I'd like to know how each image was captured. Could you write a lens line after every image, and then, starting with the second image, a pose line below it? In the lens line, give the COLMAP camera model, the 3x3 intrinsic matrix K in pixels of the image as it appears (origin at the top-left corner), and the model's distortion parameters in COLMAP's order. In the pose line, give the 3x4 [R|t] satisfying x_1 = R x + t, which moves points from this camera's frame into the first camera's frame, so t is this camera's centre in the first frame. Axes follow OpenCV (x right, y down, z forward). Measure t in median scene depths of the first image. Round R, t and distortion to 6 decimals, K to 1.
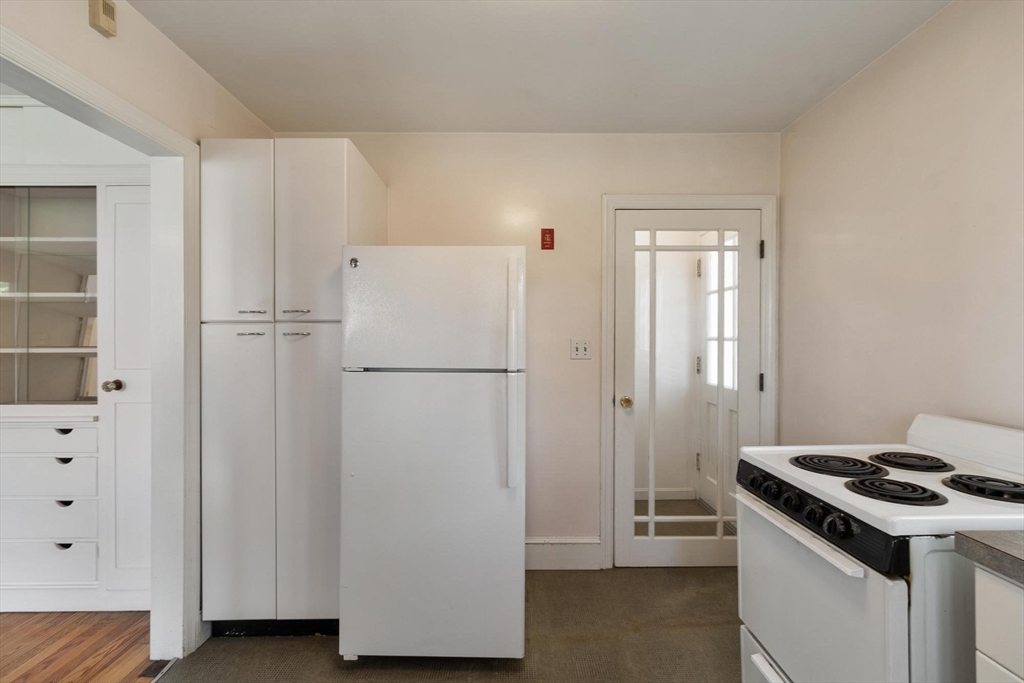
lens RADIAL K [[447.6, 0, 511.0], [0, 447.6, 337.8], [0, 0, 1]] dist [-0.000298, 0.000232]
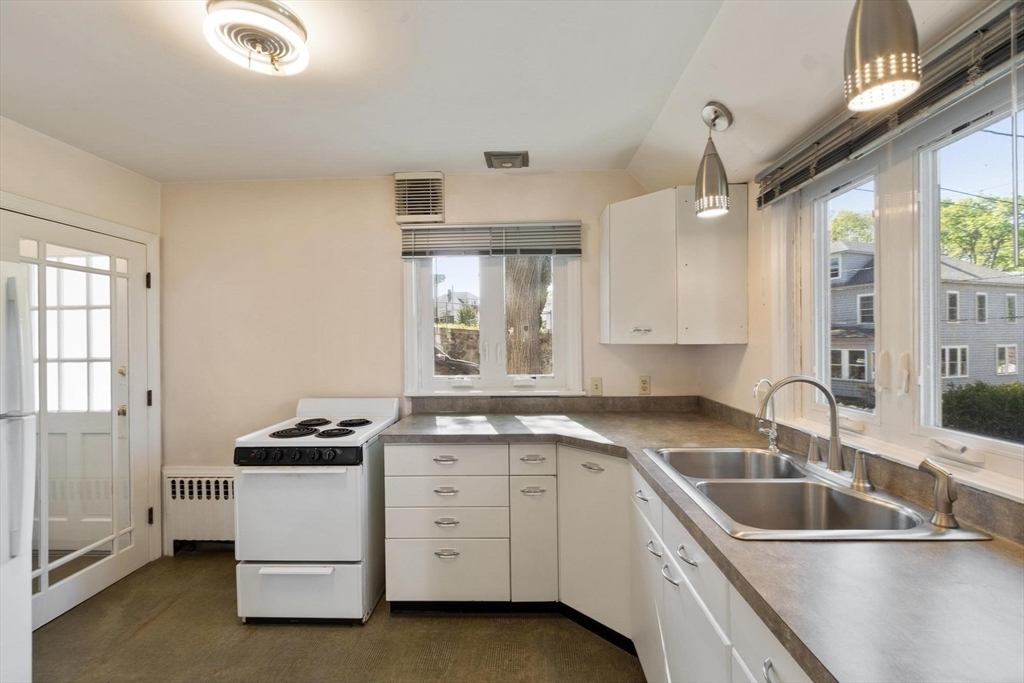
lens RADIAL K [[447.6, 0, 513.6], [0, 447.6, 338.8], [0, 0, 1]] dist [-0.000298, 0.000232]
pose [[0.038164, 0.003232, 0.999266, -0.533620], [0.012432, 0.999916, -0.003709, -0.034782], [-0.999194, 0.012564, 0.038120, 0.038254]]
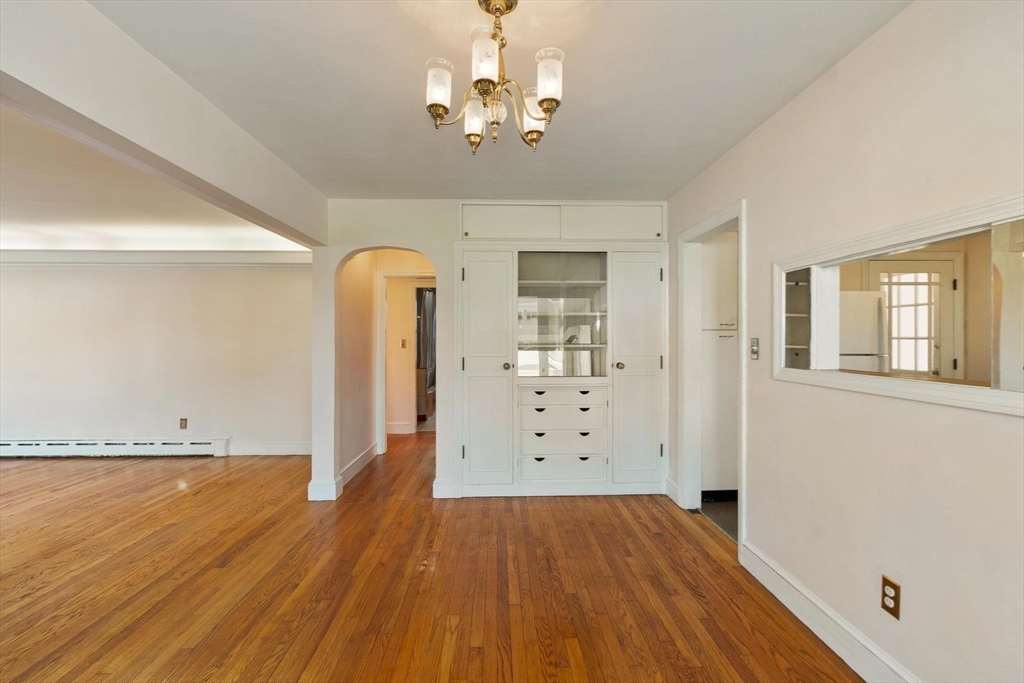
lens RADIAL K [[447.6, 0, 515.5], [0, 447.6, 338.5], [0, 0, 1]] dist [-0.000298, 0.000232]
pose [[0.999586, -0.001852, 0.028713, -1.121666], [0.001766, 0.999994, 0.003047, -0.004906], [-0.028719, -0.002995, 0.999583, -0.616822]]
